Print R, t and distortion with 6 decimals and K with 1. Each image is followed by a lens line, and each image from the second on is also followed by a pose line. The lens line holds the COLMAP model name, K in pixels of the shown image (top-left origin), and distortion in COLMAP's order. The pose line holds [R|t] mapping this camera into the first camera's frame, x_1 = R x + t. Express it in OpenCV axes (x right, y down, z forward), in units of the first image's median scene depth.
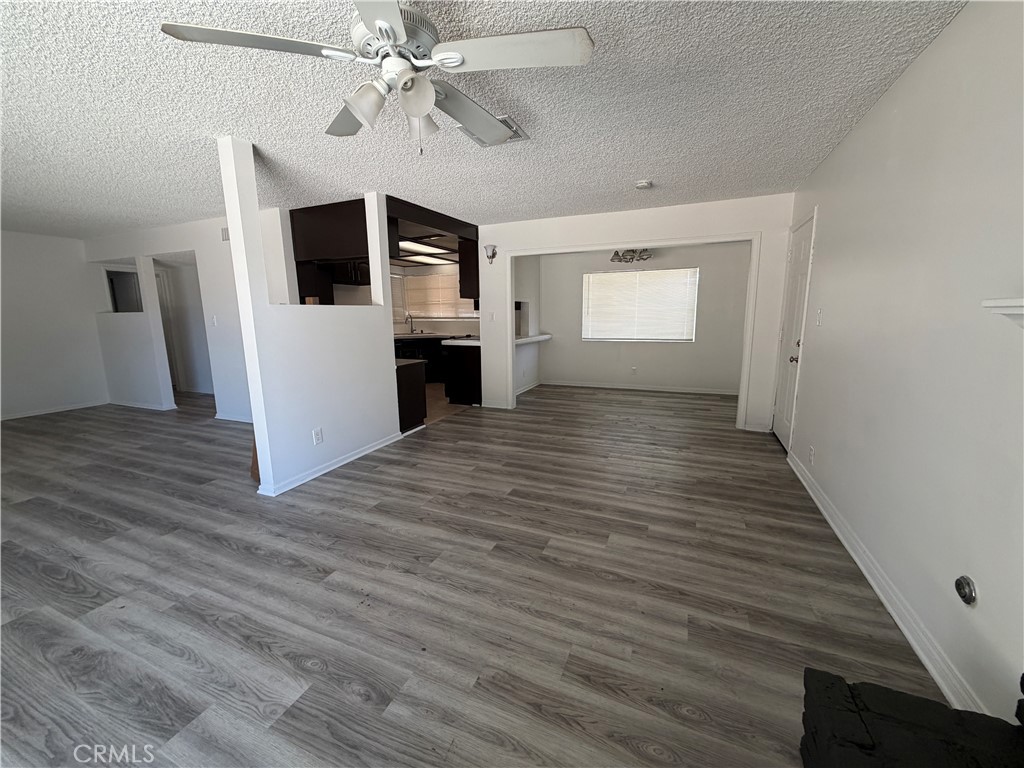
lens RADIAL K [[408.2, 0, 506.0], [0, 408.2, 381.9], [0, 0, 1]] dist [-0.001403, 0.000538]
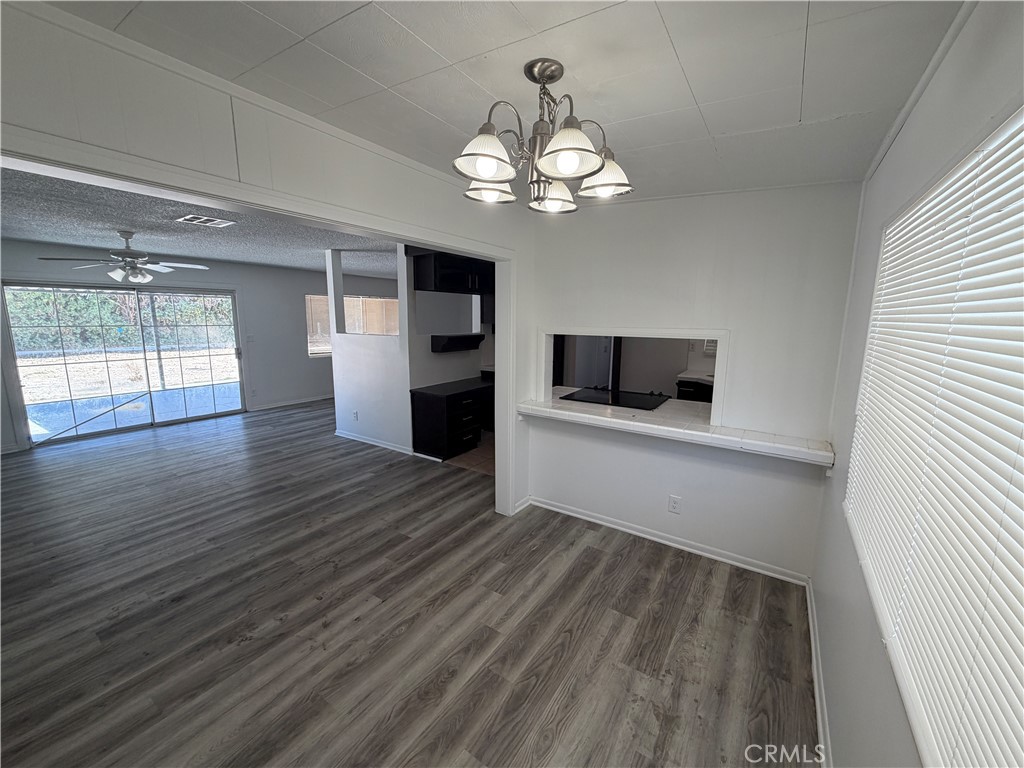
lens RADIAL K [[408.2, 0, 509.3], [0, 408.2, 383.6], [0, 0, 1]] dist [-0.001403, 0.000538]
pose [[-0.186215, 0.170110, -0.967671, 1.114982], [-0.162625, 0.965976, 0.201107, -0.477304], [0.968957, 0.194817, -0.152215, 2.120398]]
